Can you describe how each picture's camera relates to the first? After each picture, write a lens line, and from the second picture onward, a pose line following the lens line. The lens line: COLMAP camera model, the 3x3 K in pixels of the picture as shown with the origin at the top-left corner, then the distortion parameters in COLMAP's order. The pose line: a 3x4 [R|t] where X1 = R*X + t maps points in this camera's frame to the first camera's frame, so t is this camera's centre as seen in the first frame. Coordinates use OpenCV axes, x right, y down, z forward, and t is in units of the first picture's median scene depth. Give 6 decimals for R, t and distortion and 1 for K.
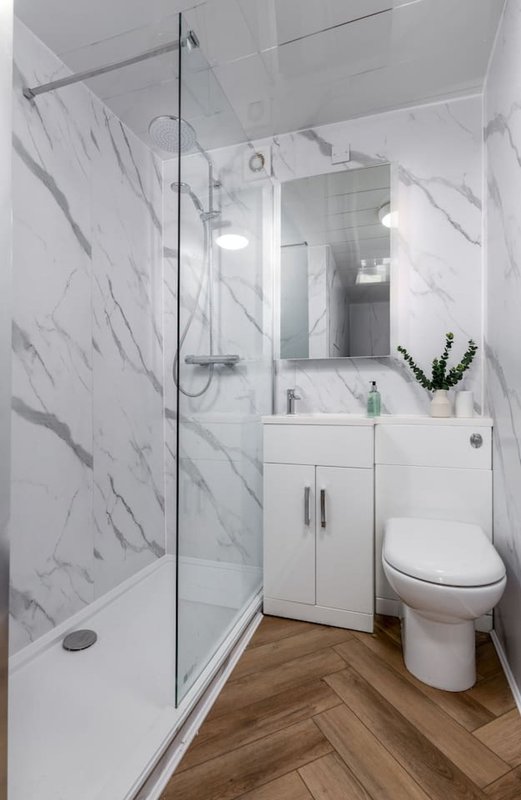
lens RADIAL K [[403.7, 0, 260.5], [0, 403.7, 400.0], [0, 0, 1]] dist [0.003175, 0.000328]
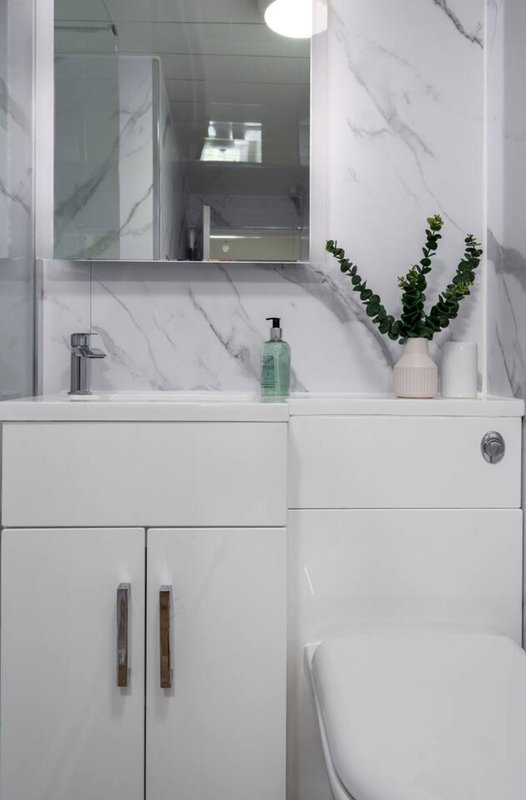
lens RADIAL K [[684.9, 0, 278.0], [0, 684.9, 375.3], [0, 0, 1]] dist [0.005130, -0.000489]
pose [[0.938155, -0.001212, 0.346212, 0.024347], [-0.003221, 0.999920, 0.012229, 0.007149], [-0.346199, -0.012588, 0.938076, 0.297160]]
